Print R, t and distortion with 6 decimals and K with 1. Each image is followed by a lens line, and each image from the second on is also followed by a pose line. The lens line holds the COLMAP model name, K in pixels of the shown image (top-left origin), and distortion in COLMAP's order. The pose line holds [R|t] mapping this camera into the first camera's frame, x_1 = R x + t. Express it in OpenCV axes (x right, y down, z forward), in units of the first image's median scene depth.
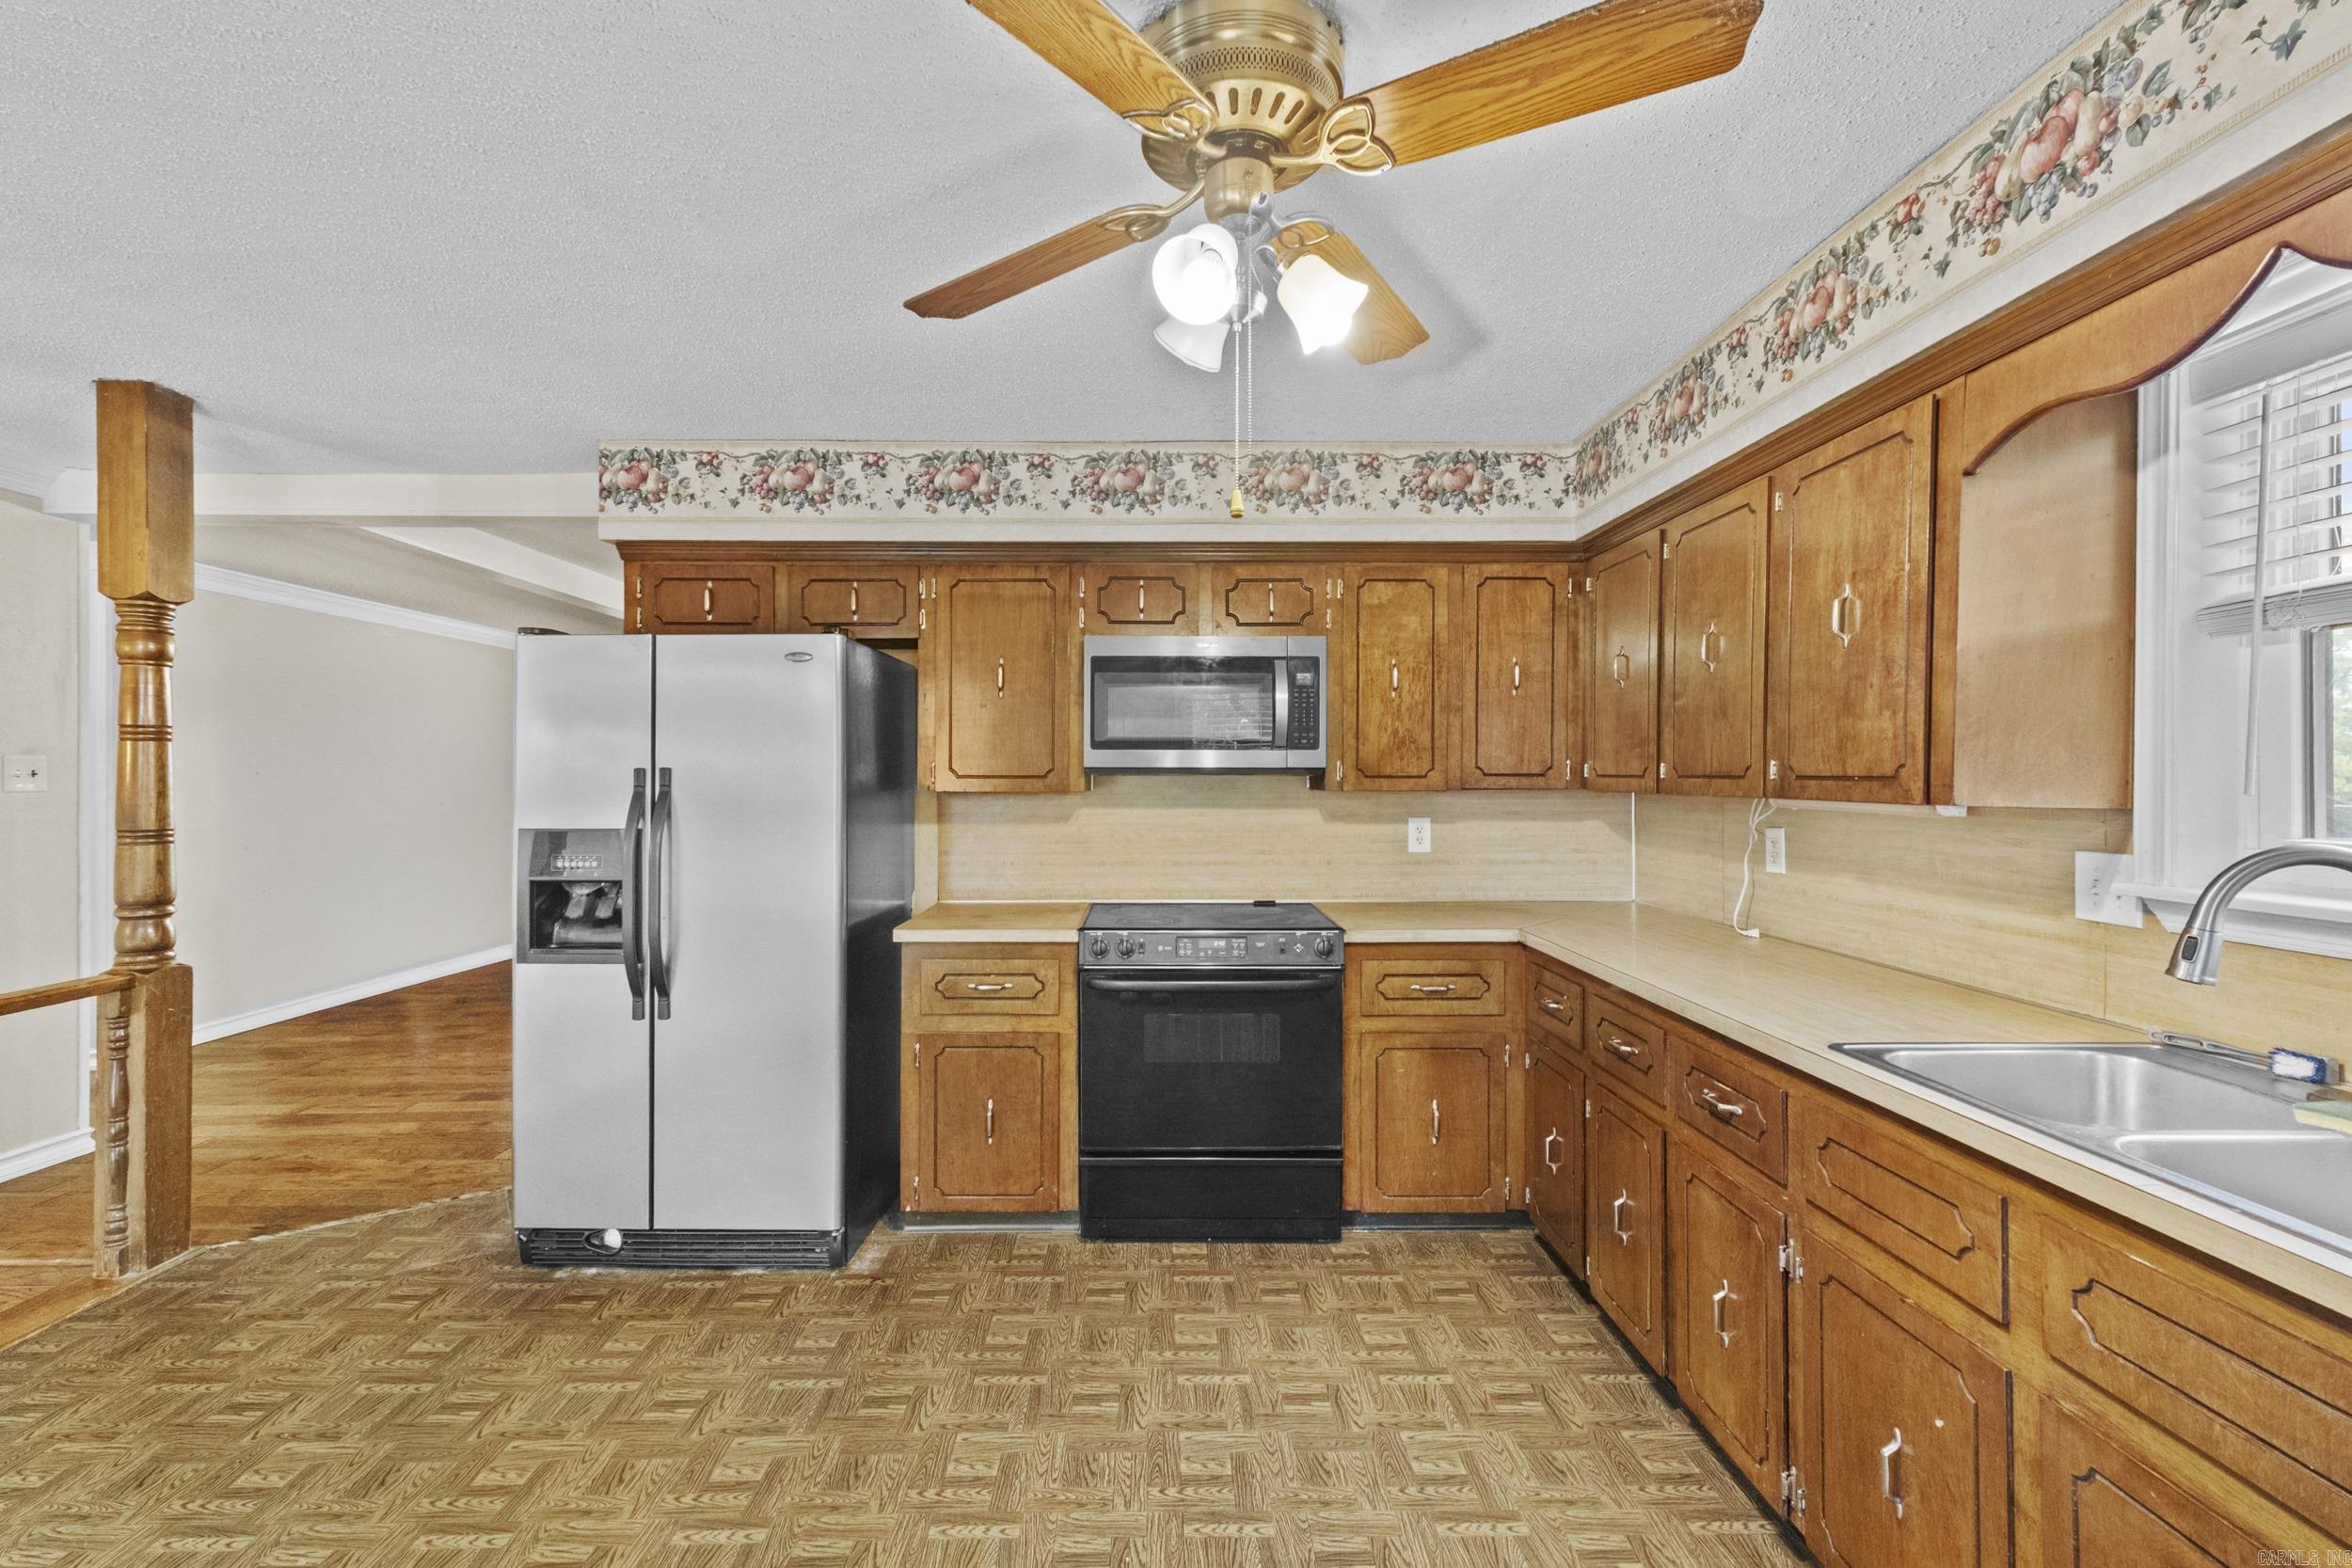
lens RADIAL K [[1031.2, 0, 1154.3], [0, 1031.2, 774.6], [0, 0, 1]] dist [0.008378, 0.002112]
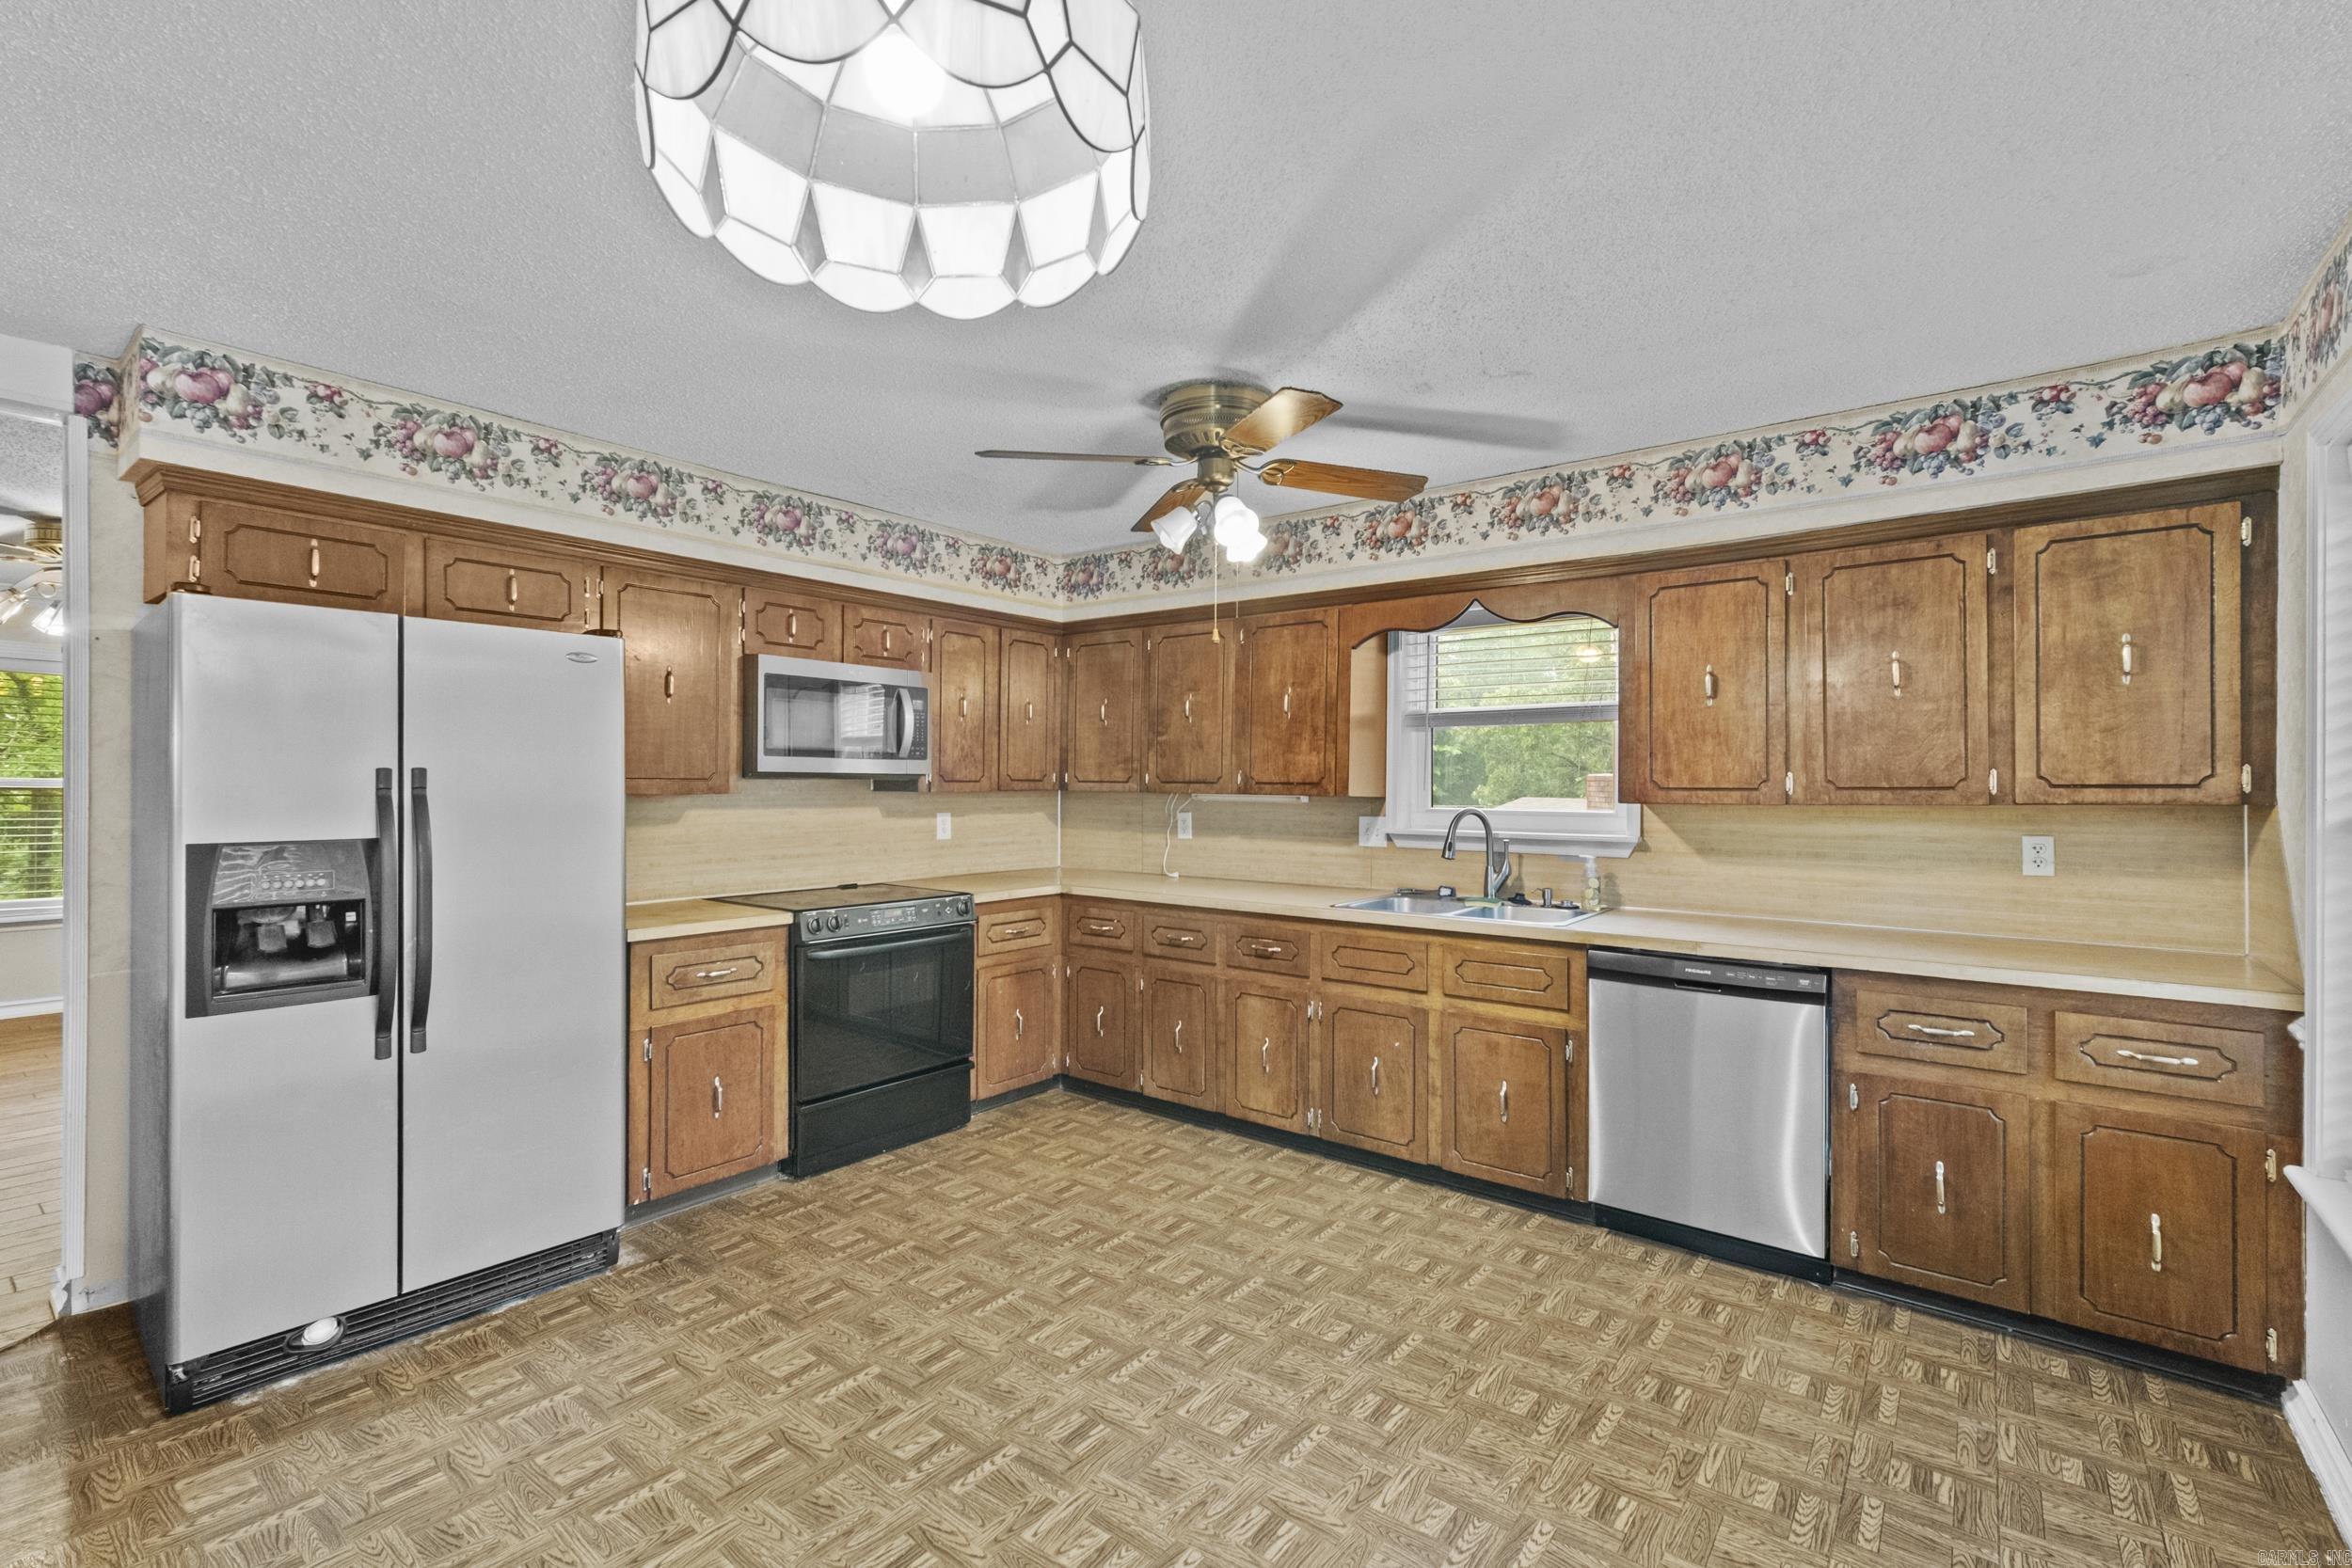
lens RADIAL K [[1031.2, 0, 1148.6], [0, 1031.2, 799.8], [0, 0, 1]] dist [0.008378, 0.002112]
pose [[0.633510, -0.007926, 0.773694, -0.745057], [-0.001391, 0.999934, 0.011382, 0.010607], [-0.773733, -0.008287, 0.633458, -0.039111]]
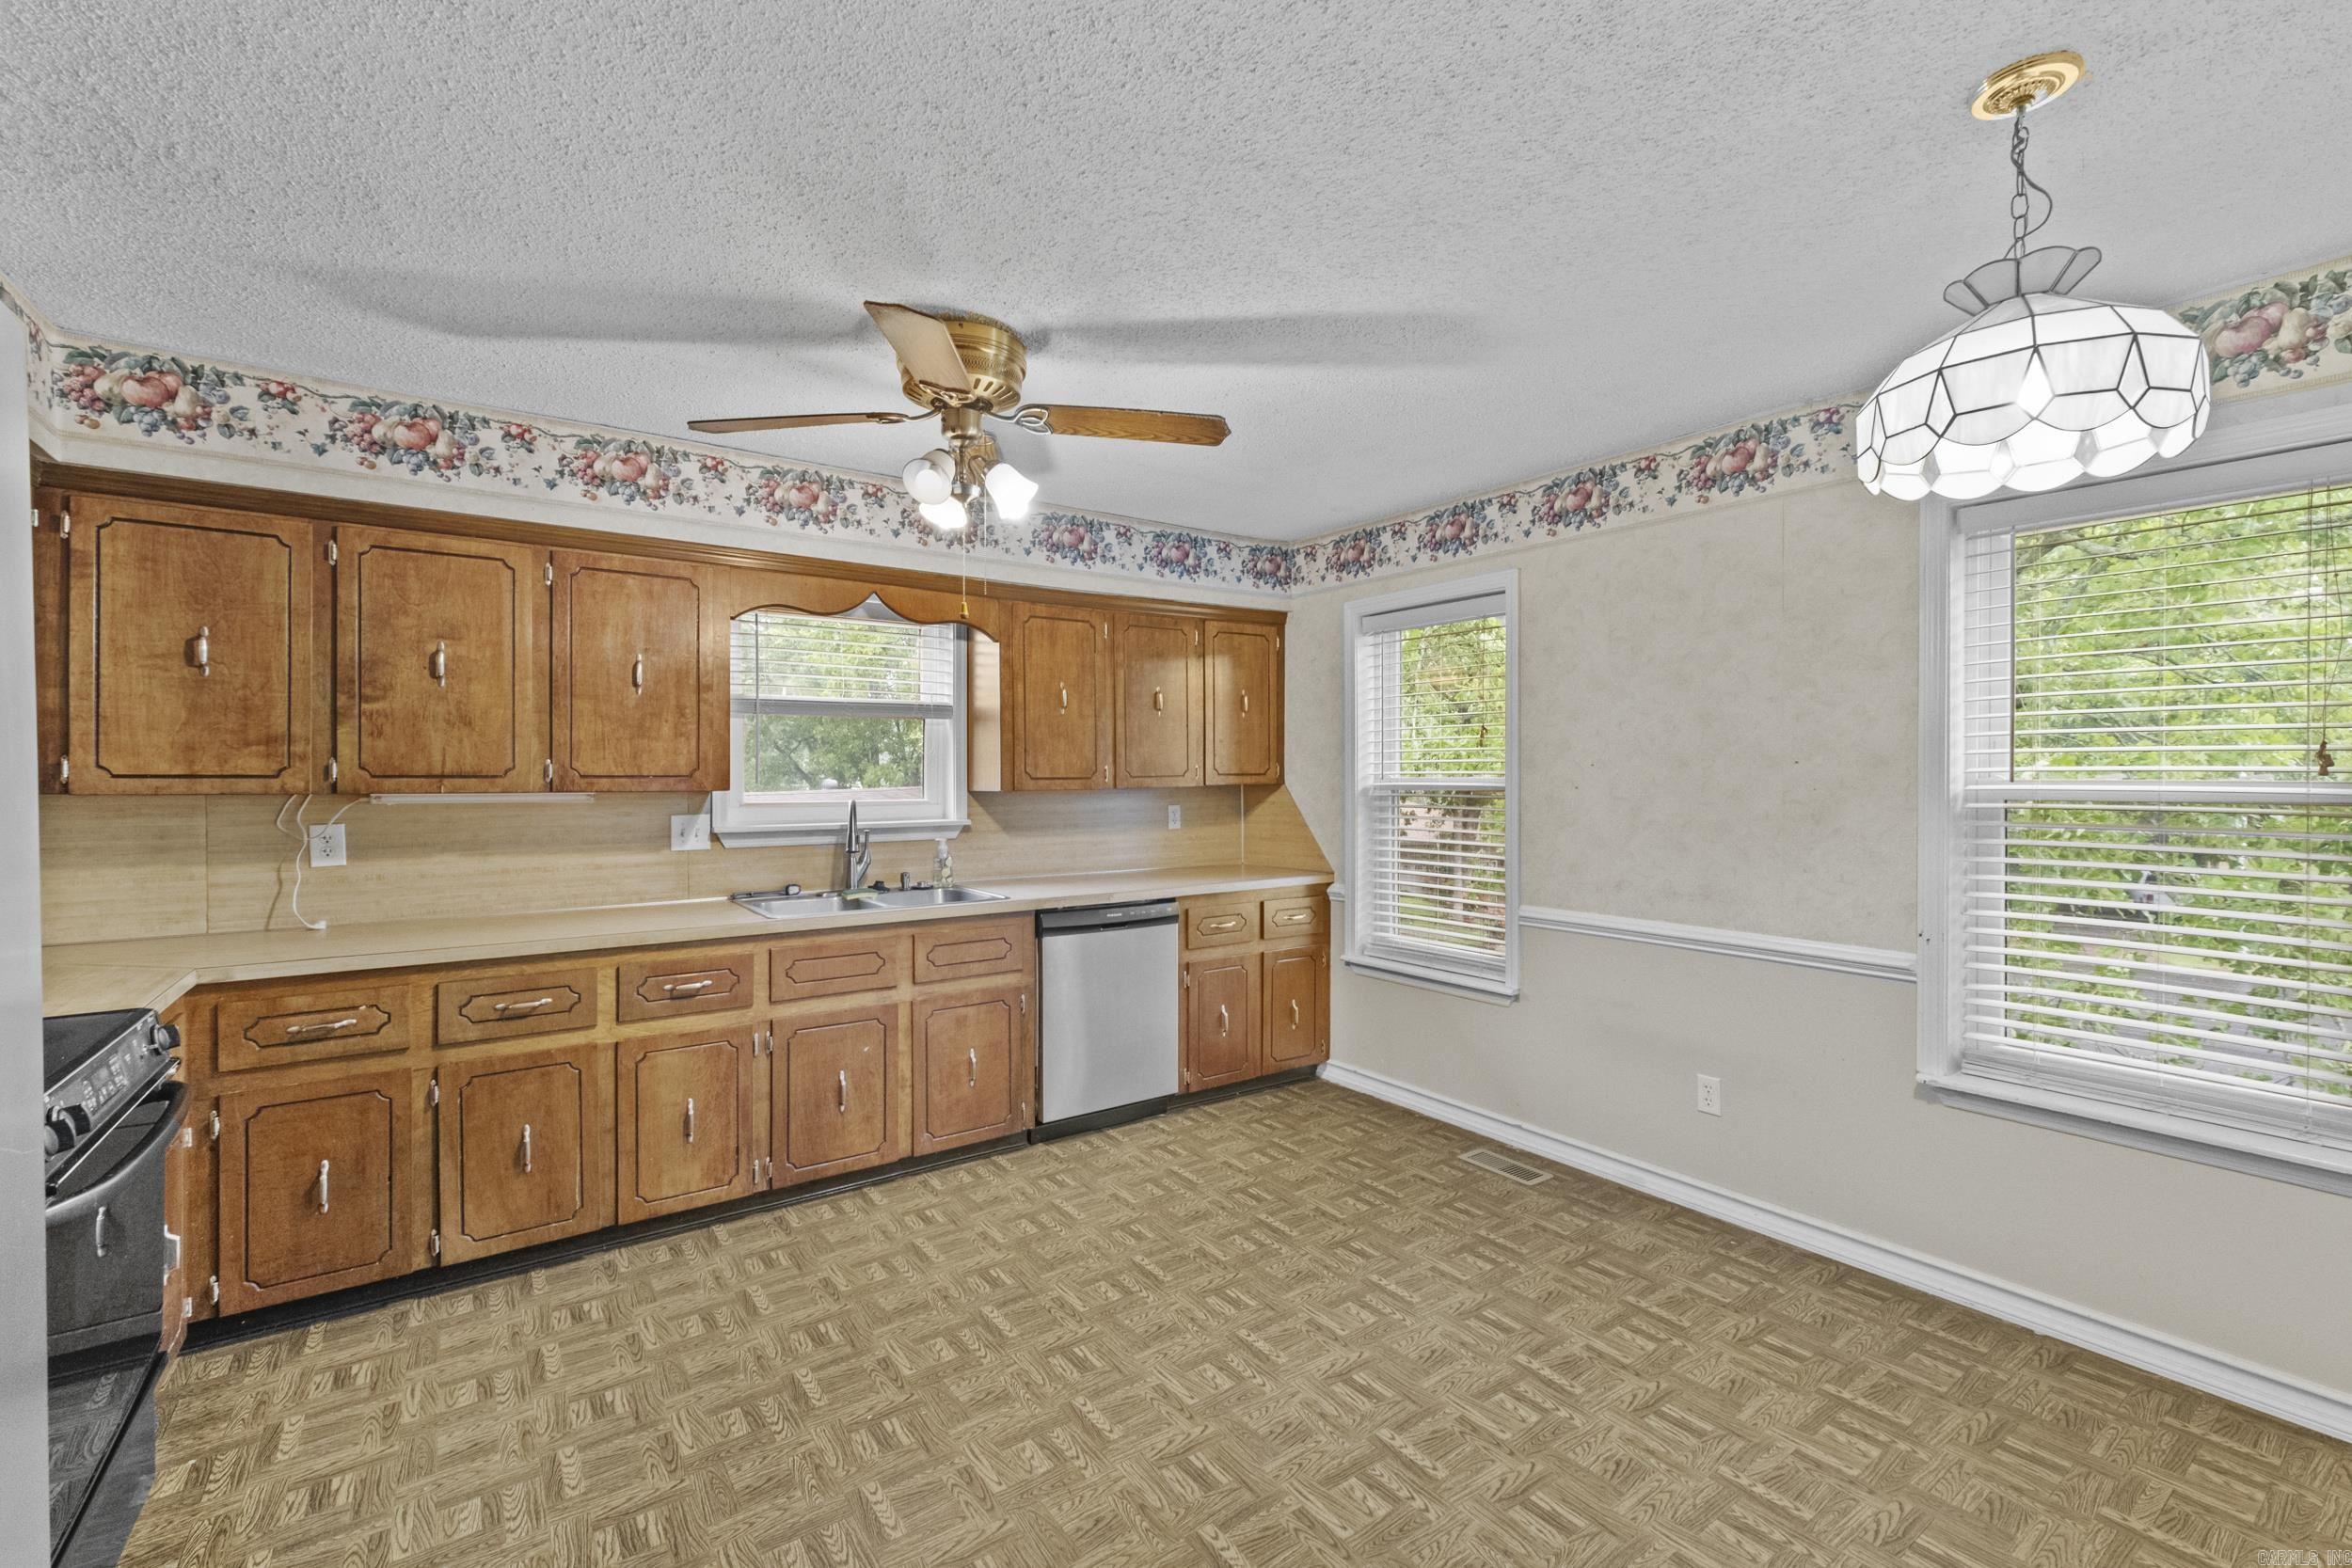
lens RADIAL K [[1031.2, 0, 1152.3], [0, 1031.2, 780.9], [0, 0, 1]] dist [0.008378, 0.002112]
pose [[-0.569801, -0.001295, 0.821782, -0.756398], [0.009510, 0.999921, 0.008170, 0.004833], [-0.821728, 0.012470, -0.569744, 0.884066]]
